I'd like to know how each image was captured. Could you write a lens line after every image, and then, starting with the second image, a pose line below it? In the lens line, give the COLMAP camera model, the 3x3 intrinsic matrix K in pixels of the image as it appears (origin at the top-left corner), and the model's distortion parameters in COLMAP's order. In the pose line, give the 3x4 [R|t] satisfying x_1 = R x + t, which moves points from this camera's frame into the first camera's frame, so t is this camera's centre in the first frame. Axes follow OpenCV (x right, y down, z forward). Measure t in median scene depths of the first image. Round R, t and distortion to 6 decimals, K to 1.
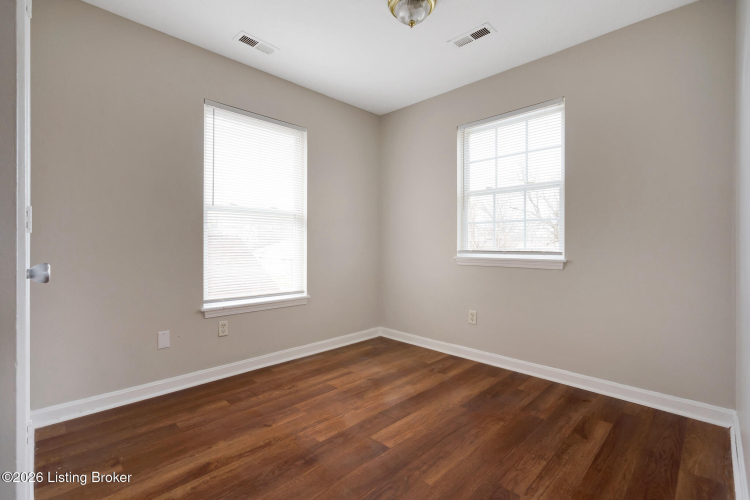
lens RADIAL K [[343.7, 0, 370.3], [0, 343.7, 246.0], [0, 0, 1]] dist [-0.004726, 0.000790]
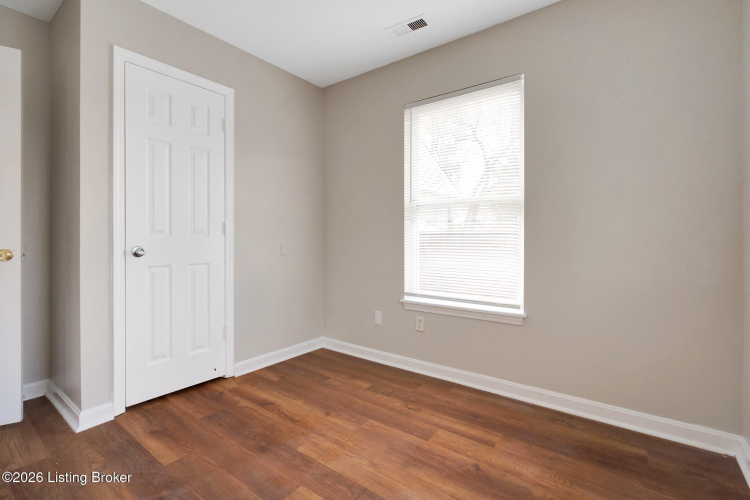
lens RADIAL K [[343.7, 0, 374.5], [0, 343.7, 242.2], [0, 0, 1]] dist [-0.004726, 0.000790]
pose [[0.139271, 0.001091, -0.990254, 0.657376], [-0.003750, 0.999993, 0.000574, 0.001569], [0.990247, 0.003634, 0.139274, 0.871901]]
